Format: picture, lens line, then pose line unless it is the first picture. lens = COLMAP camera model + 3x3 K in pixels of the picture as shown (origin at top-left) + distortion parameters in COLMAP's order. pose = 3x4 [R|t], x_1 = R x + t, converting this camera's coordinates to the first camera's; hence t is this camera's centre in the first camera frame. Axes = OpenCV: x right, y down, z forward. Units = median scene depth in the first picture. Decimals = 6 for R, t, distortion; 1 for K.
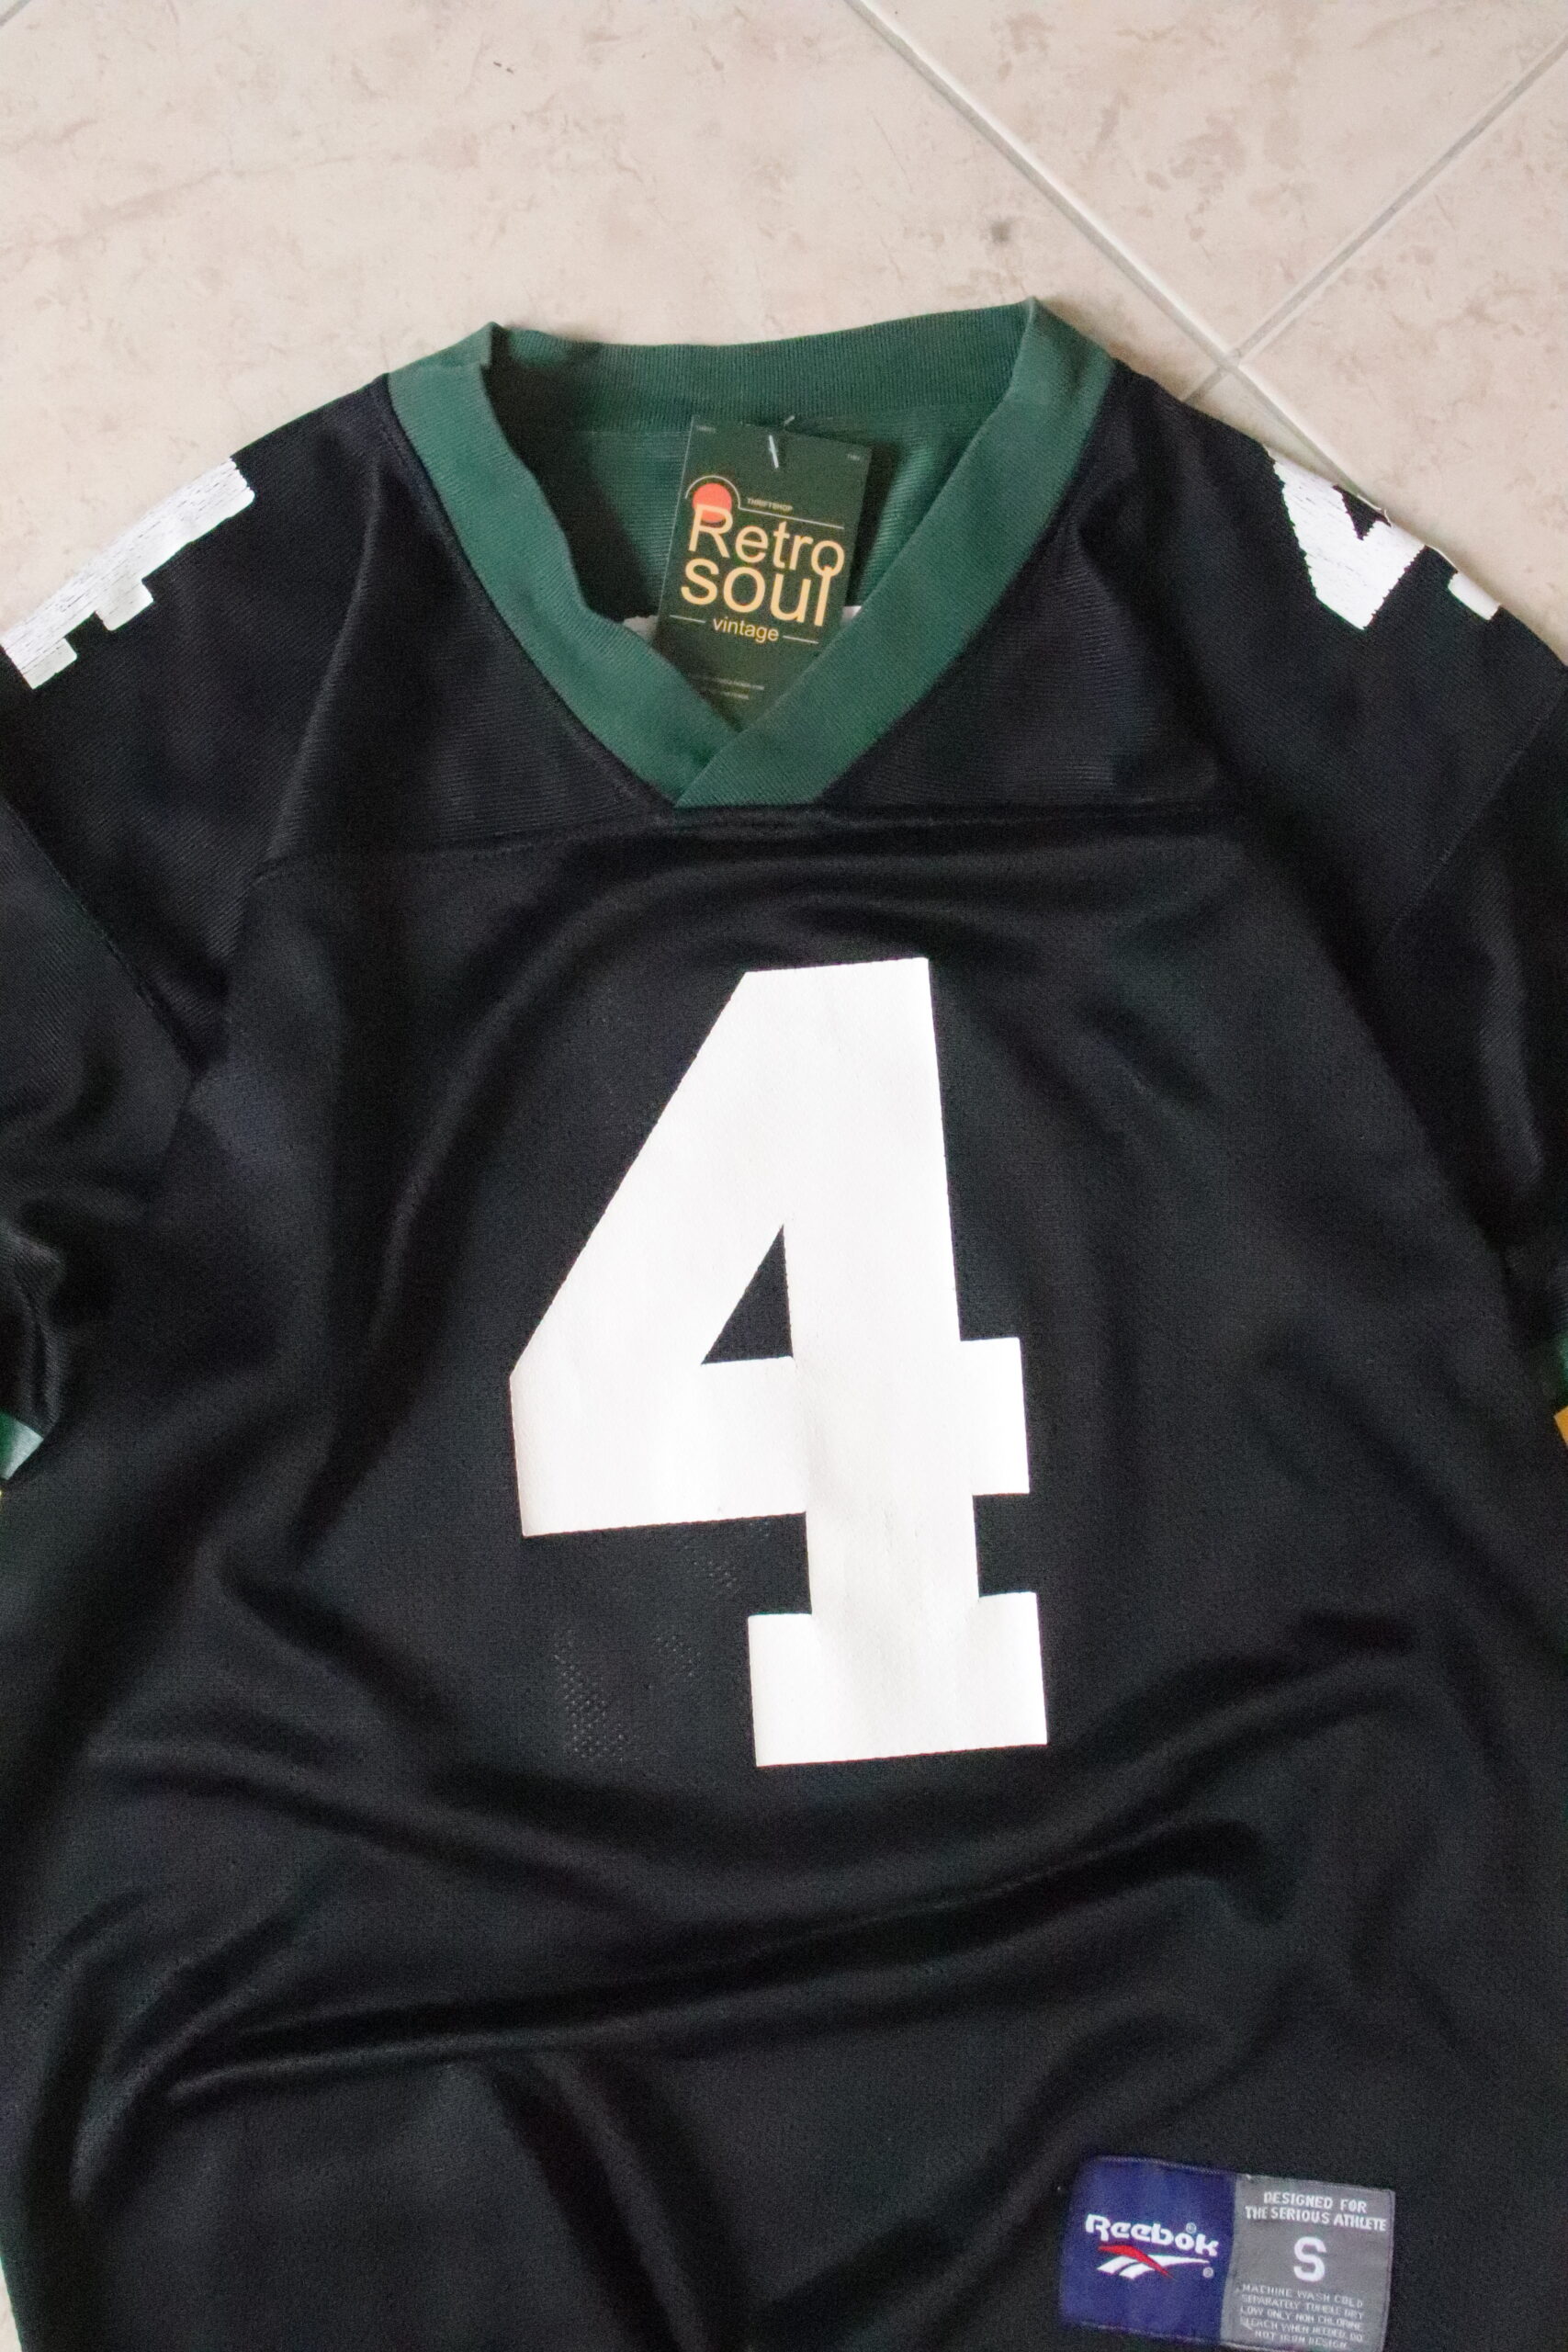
lens RADIAL K [[2158.7, 0, 796.3], [0, 2158.7, 1171.4], [0, 0, 1]] dist [-0.169995, 0.155574]
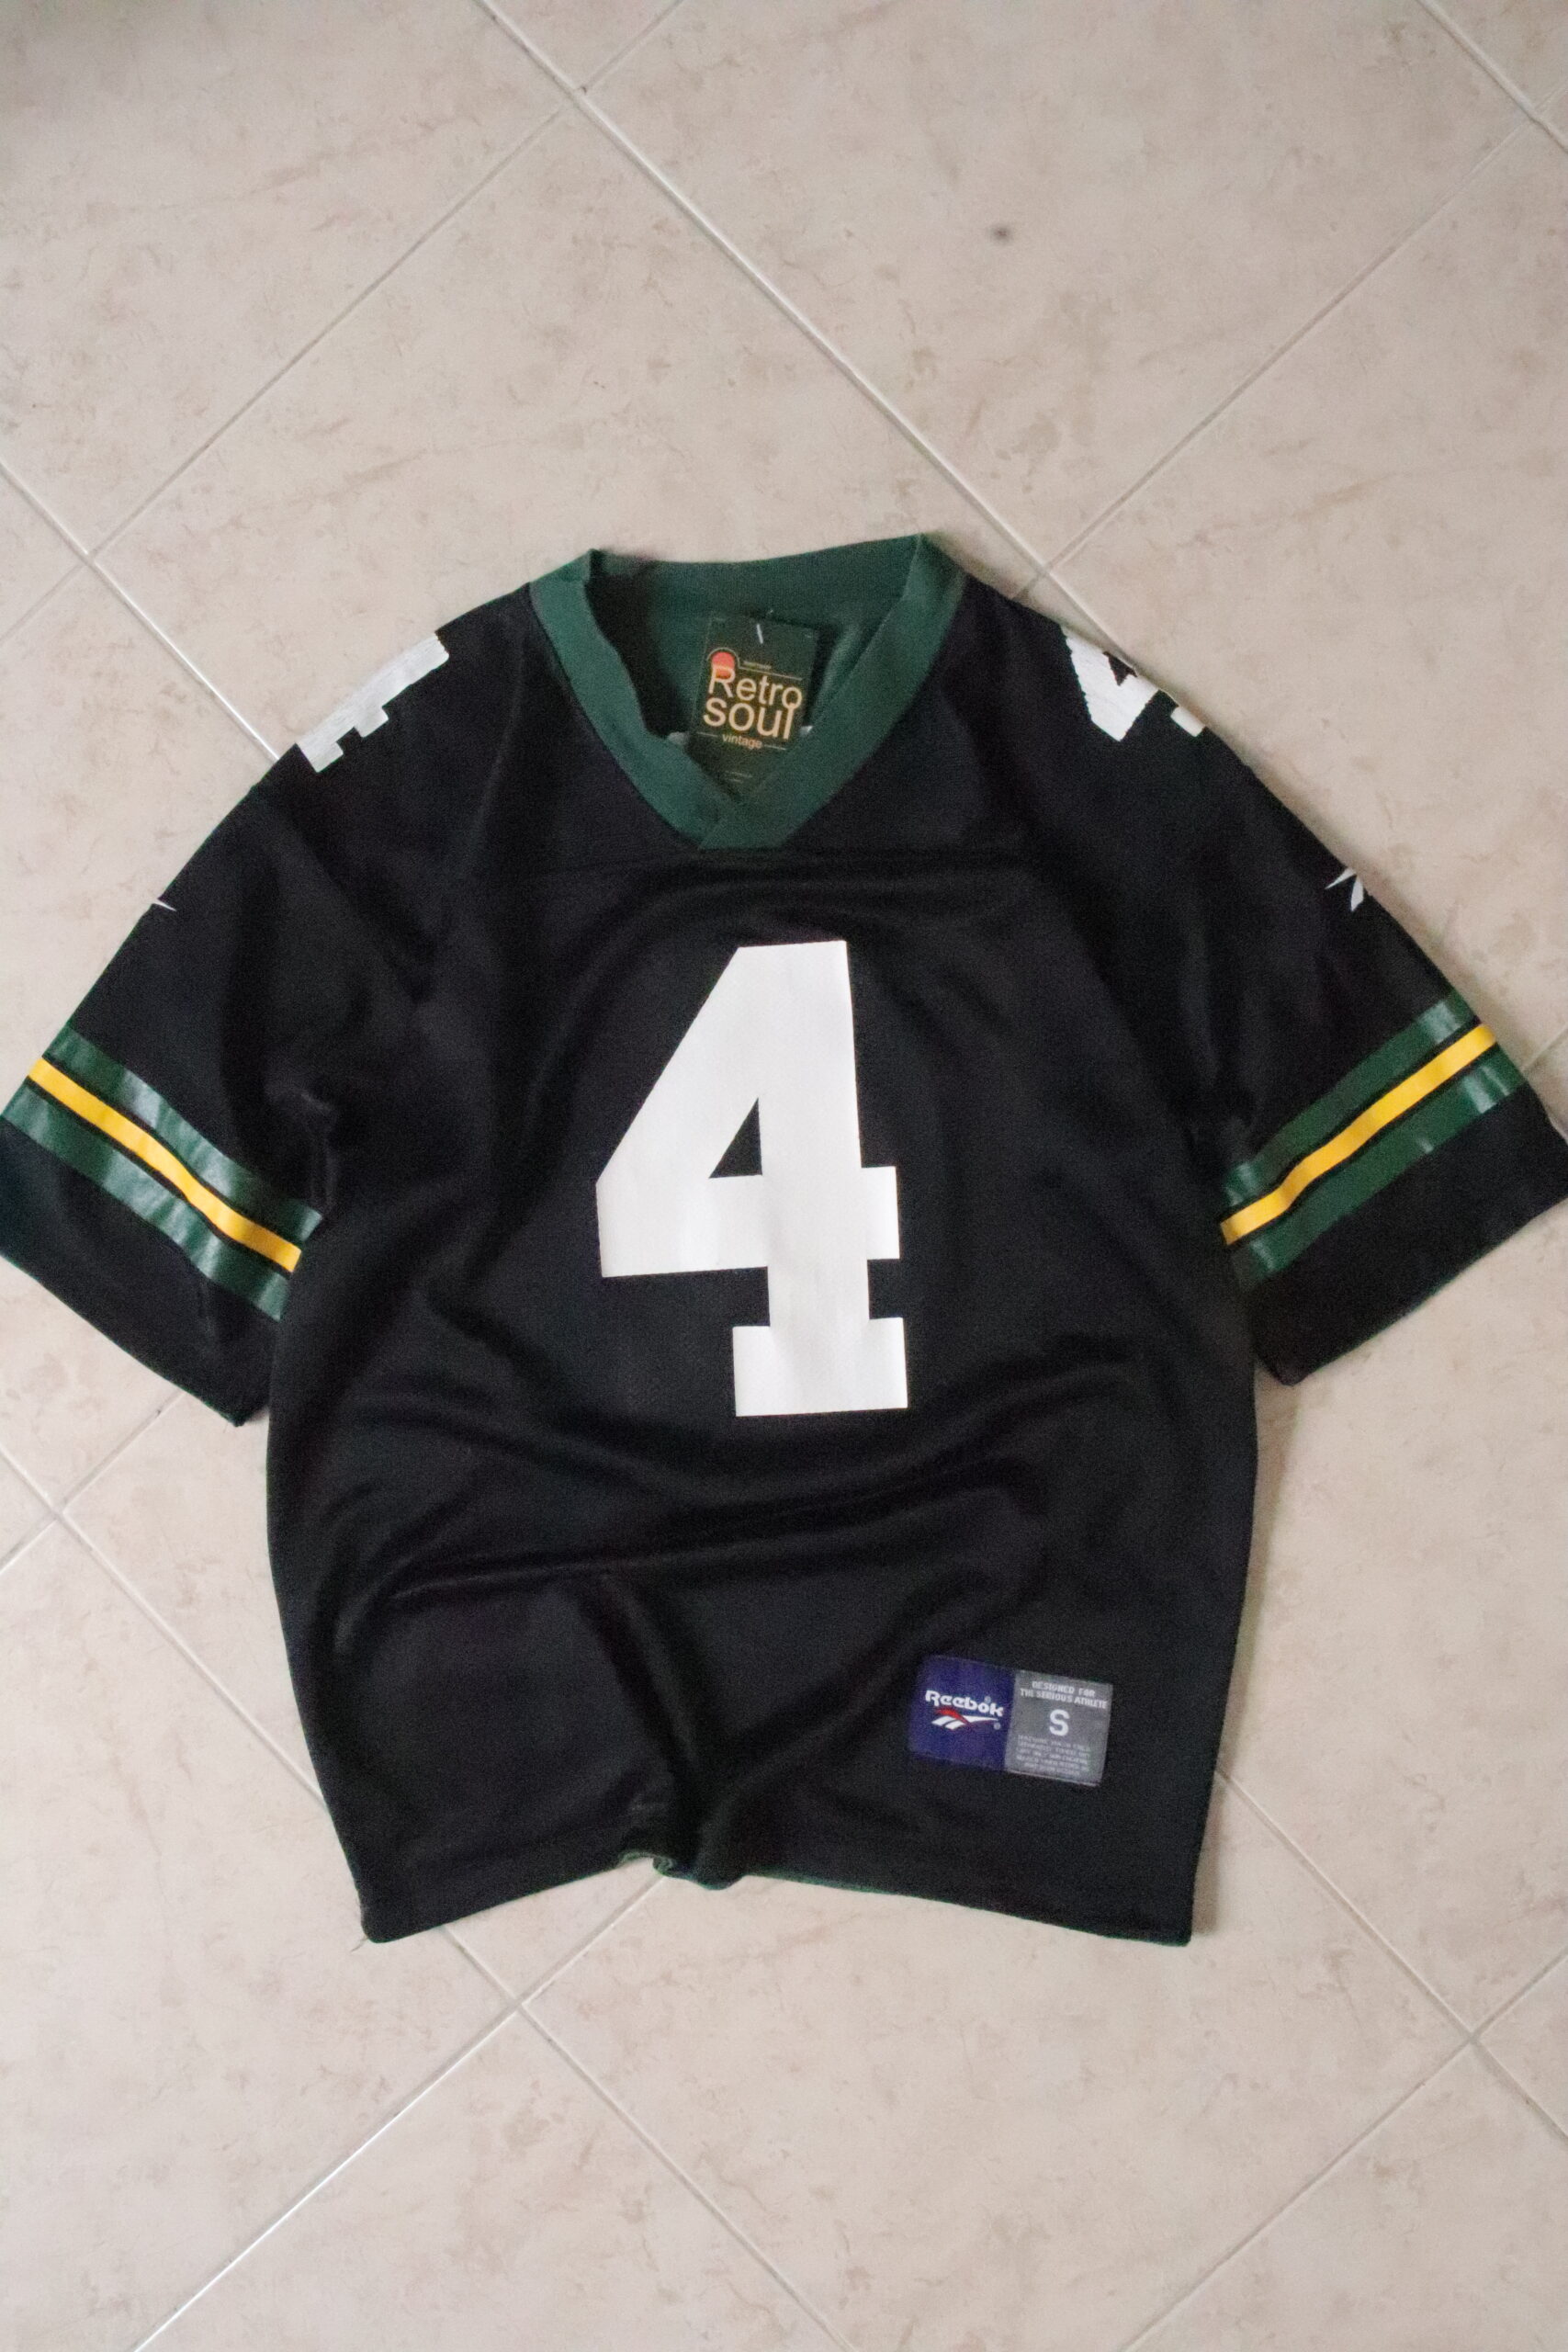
lens RADIAL K [[2158.7, 0, 768.3], [0, 2158.7, 1191.7], [0, 0, 1]] dist [-0.169995, 0.155574]
pose [[0.998240, 0.020167, -0.055767, 0.097961], [-0.016937, 0.998184, 0.057802, 0.000620], [0.056831, -0.056755, 0.996769, -0.691934]]
